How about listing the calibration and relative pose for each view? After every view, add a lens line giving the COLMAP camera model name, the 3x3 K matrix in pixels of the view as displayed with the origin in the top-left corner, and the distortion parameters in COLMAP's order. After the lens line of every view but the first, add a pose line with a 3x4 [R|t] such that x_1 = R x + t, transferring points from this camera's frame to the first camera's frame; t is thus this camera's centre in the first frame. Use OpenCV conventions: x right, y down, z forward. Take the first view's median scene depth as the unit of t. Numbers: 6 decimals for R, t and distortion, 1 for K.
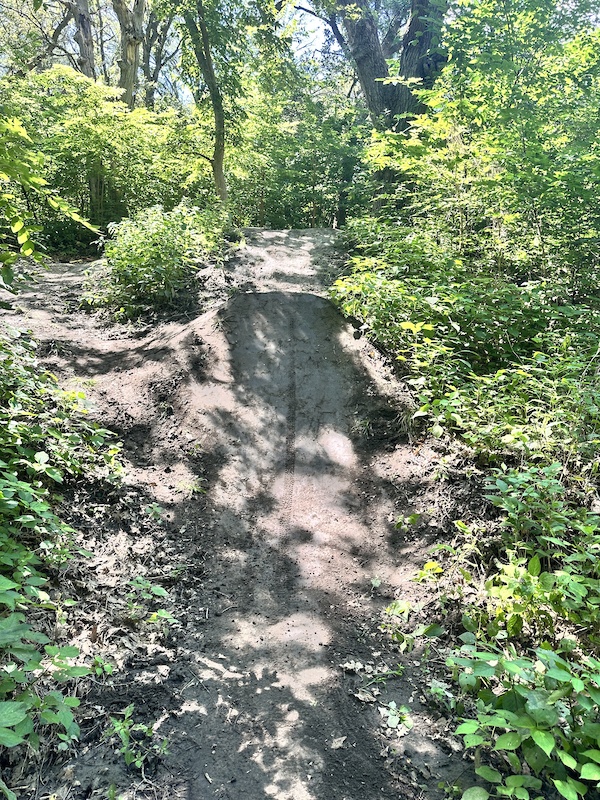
lens RADIAL K [[560.7, 0, 300.0], [0, 560.7, 400.0], [0, 0, 1]] dist [0.036184, -0.035945]
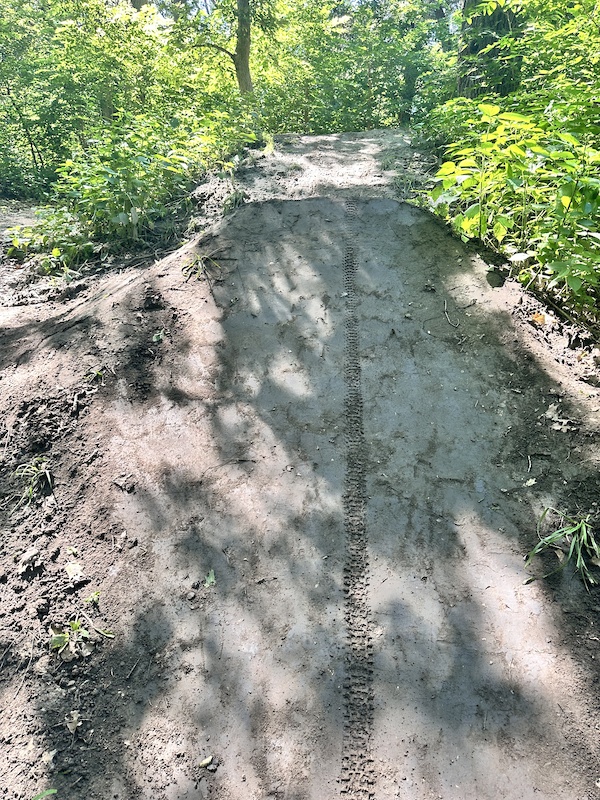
lens RADIAL K [[560.7, 0, 300.0], [0, 560.7, 400.0], [0, 0, 1]] dist [0.036184, -0.035945]
pose [[0.995271, -0.014691, -0.096023, -0.013644], [0.021401, 0.997372, 0.069219, -0.054053], [0.094753, -0.070947, 0.992969, 0.545608]]
